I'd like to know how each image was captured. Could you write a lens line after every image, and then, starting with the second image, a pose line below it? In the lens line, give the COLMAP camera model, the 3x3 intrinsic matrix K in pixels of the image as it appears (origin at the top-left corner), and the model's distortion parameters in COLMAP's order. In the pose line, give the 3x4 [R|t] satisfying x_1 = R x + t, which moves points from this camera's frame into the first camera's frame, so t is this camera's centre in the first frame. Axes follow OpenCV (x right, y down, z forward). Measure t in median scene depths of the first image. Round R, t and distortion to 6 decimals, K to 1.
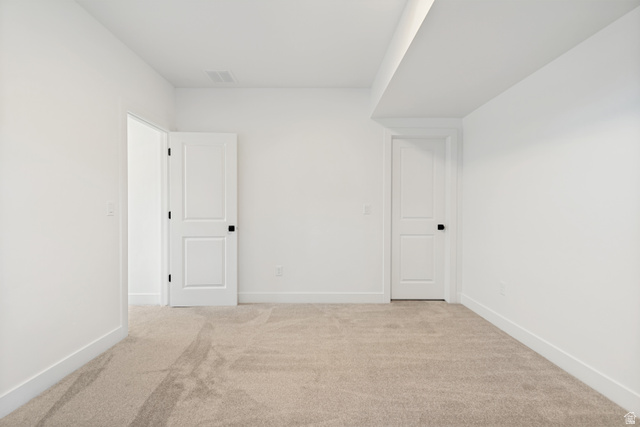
lens RADIAL K [[280.5, 0, 318.5], [0, 280.5, 214.8], [0, 0, 1]] dist [0.002206, -0.000897]
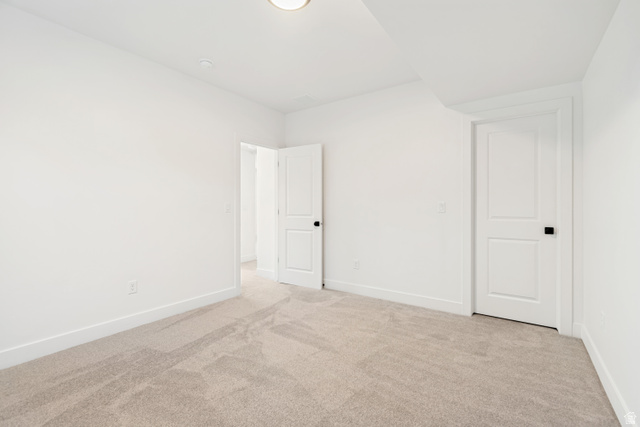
lens RADIAL K [[280.5, 0, 316.1], [0, 280.5, 209.6], [0, 0, 1]] dist [0.002206, -0.000897]
pose [[0.822093, 0.002579, -0.569347, 0.426030], [-0.009035, 0.999923, -0.008516, -0.001291], [0.569281, 0.012145, 0.822053, 0.024210]]
